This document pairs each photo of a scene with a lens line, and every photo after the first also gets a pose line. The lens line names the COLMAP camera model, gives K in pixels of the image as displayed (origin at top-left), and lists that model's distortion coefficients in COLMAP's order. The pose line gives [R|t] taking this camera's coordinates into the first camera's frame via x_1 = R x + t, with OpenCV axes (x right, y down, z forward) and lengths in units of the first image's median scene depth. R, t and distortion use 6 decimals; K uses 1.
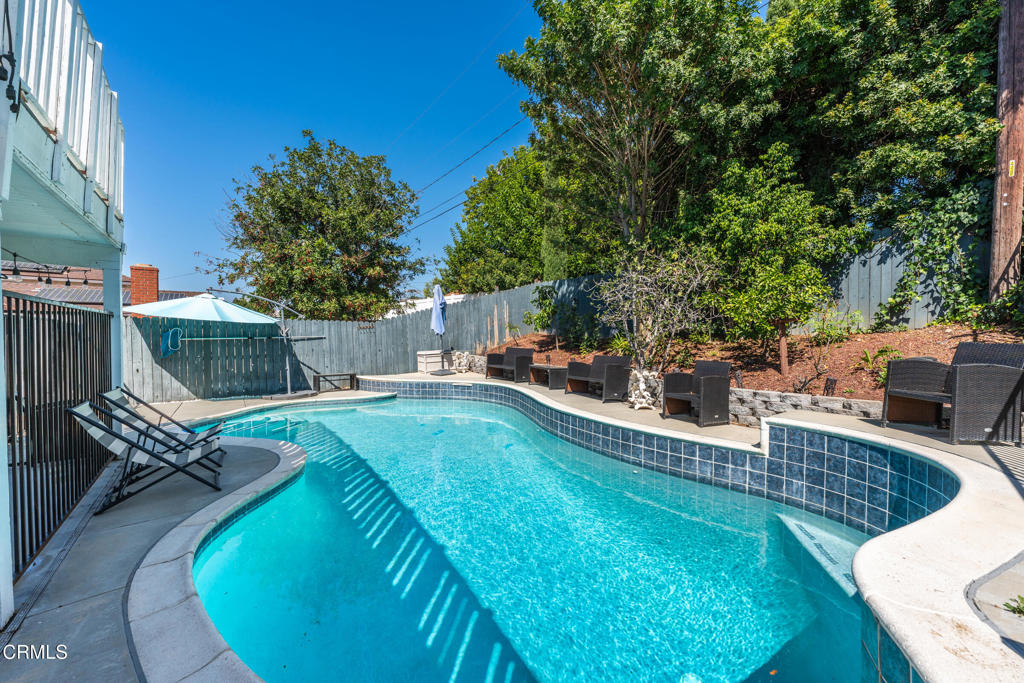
lens RADIAL K [[413.3, 0, 504.4], [0, 413.3, 338.5], [0, 0, 1]] dist [-0.002963, 0.000310]
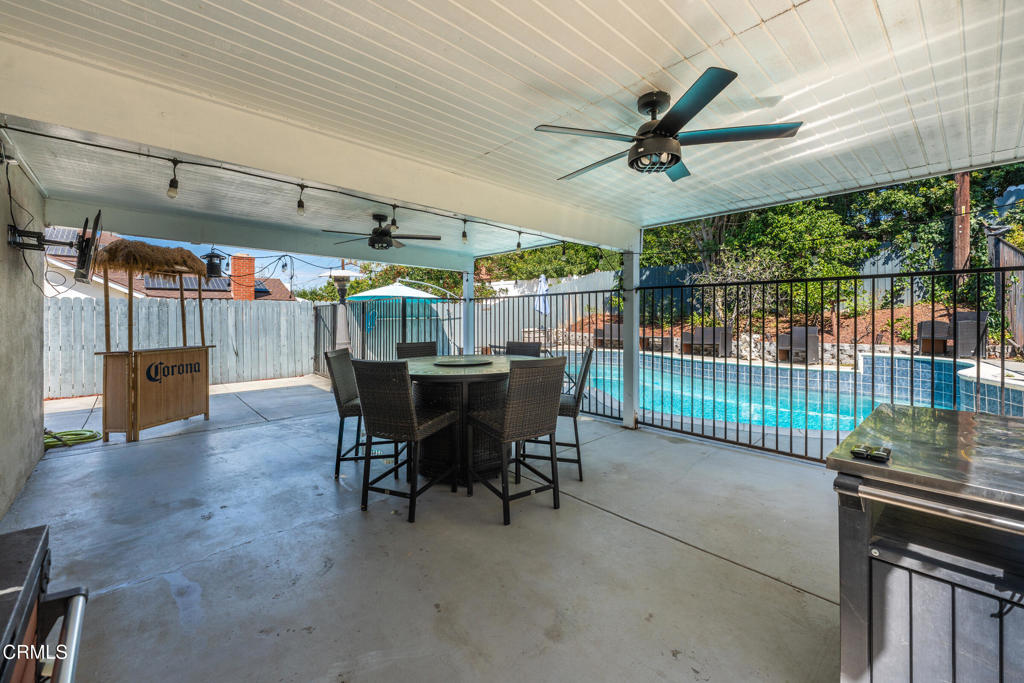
lens RADIAL K [[413.3, 0, 511.4], [0, 413.3, 309.8], [0, 0, 1]] dist [-0.002963, 0.000310]
pose [[0.995976, -0.006359, 0.089399, -0.673964], [0.008770, 0.999608, -0.026606, 0.019032], [-0.089195, 0.027283, 0.995640, -0.444331]]
